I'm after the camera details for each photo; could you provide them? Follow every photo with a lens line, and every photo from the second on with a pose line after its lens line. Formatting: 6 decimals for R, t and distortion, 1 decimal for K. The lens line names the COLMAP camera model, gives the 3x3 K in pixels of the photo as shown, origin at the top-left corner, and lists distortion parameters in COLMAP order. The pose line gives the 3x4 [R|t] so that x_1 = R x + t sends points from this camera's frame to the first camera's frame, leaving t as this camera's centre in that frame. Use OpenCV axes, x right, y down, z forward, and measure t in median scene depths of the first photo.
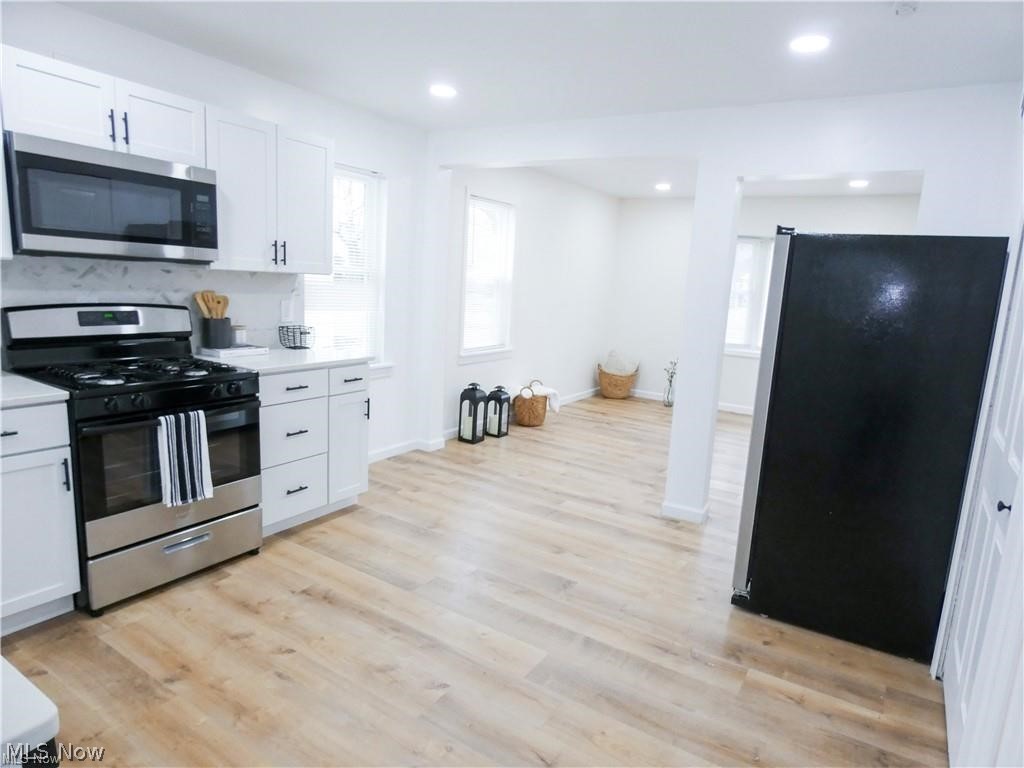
lens RADIAL K [[624.5, 0, 512.0], [0, 624.5, 384.0], [0, 0, 1]] dist [0.063224, -0.000432]
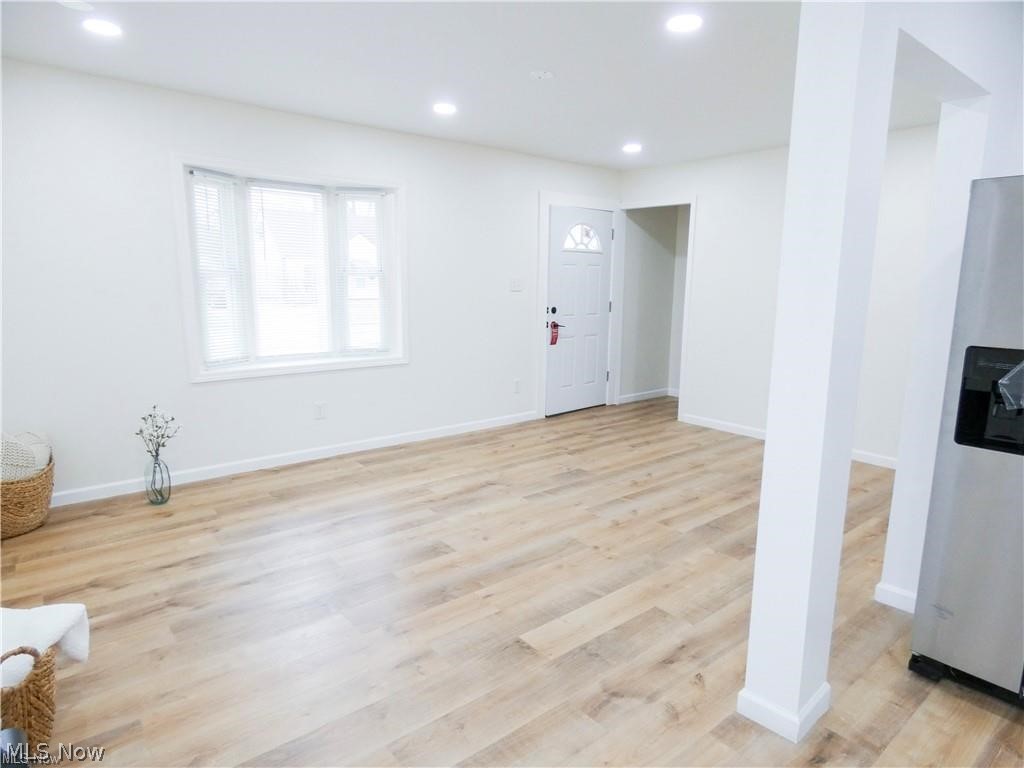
lens RADIAL K [[614.4, 0, 512.0], [0, 614.4, 384.0], [0, 0, 1]] dist [-0.007133, -0.002603]
pose [[0.307746, -0.212038, 0.927541, -0.272510], [0.167579, 0.971692, 0.166530, -0.233064], [-0.936595, 0.104188, 0.334568, 1.378393]]
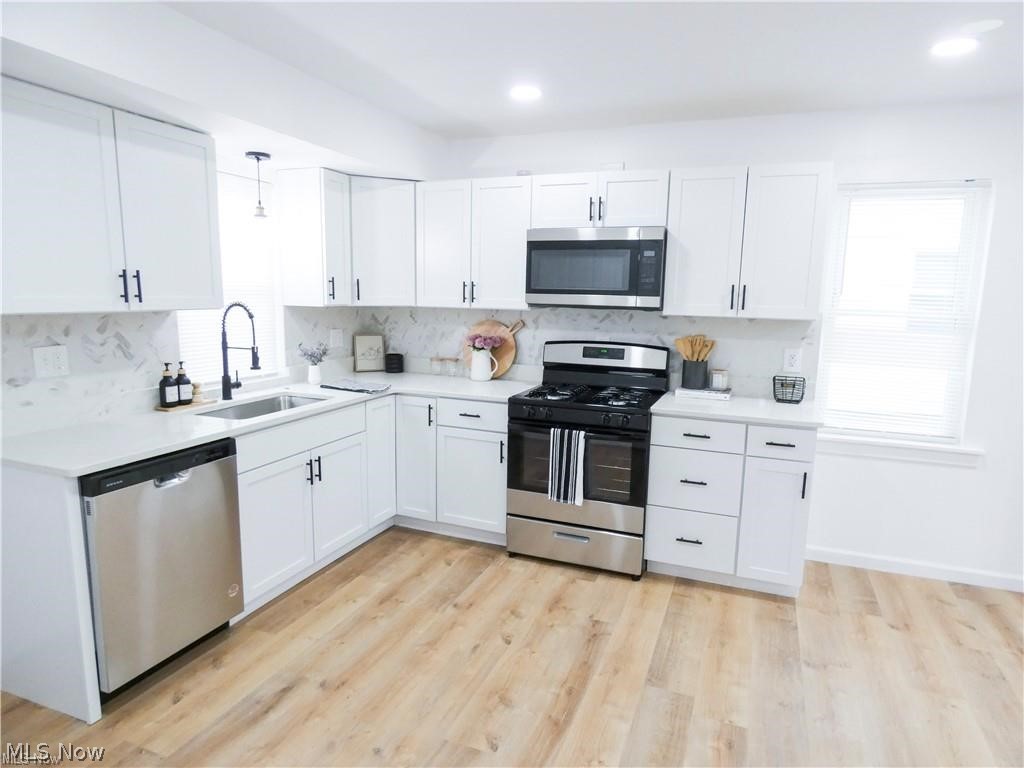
lens RADIAL K [[614.4, 0, 512.0], [0, 614.4, 384.0], [0, 0, 1]] dist [-0.007133, -0.002603]
pose [[0.200941, 0.104071, -0.974060, 0.552420], [-0.177182, 0.981802, 0.068348, -0.093198], [0.963447, 0.158852, 0.215723, 0.560953]]
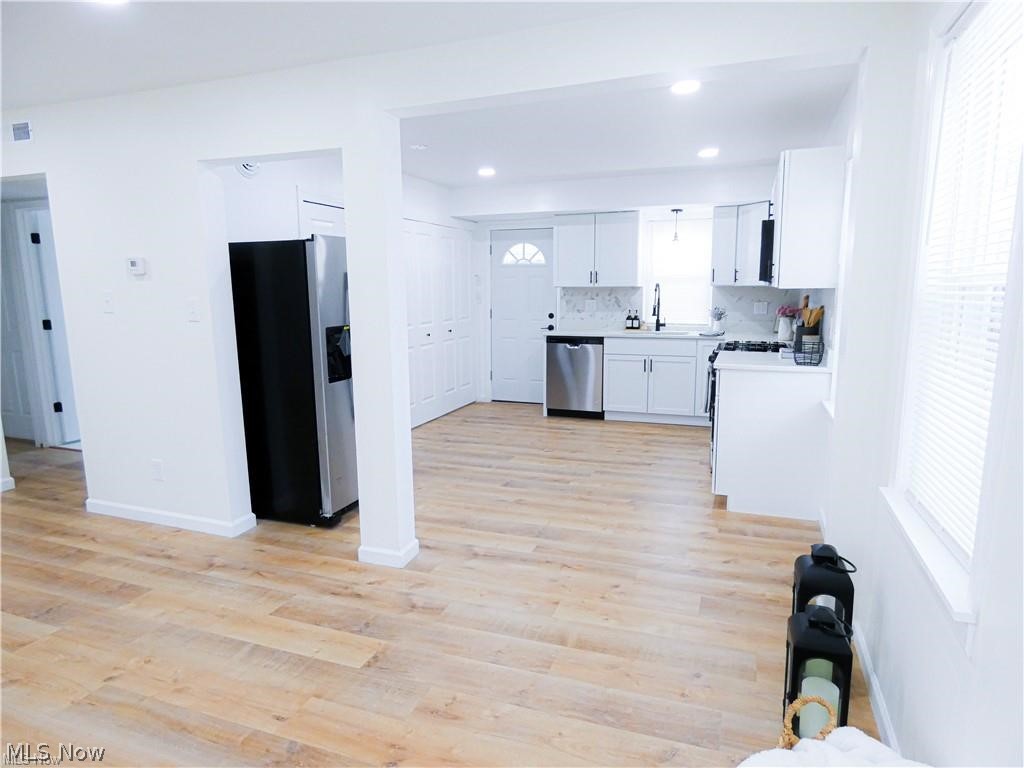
lens RADIAL K [[614.4, 0, 512.0], [0, 614.4, 384.0], [0, 0, 1]] dist [-0.007133, -0.002603]
pose [[-0.977562, -0.007496, -0.210514, 0.393618], [-0.074149, 0.947651, 0.310580, -0.373973], [0.197165, 0.319220, -0.926944, 2.330809]]
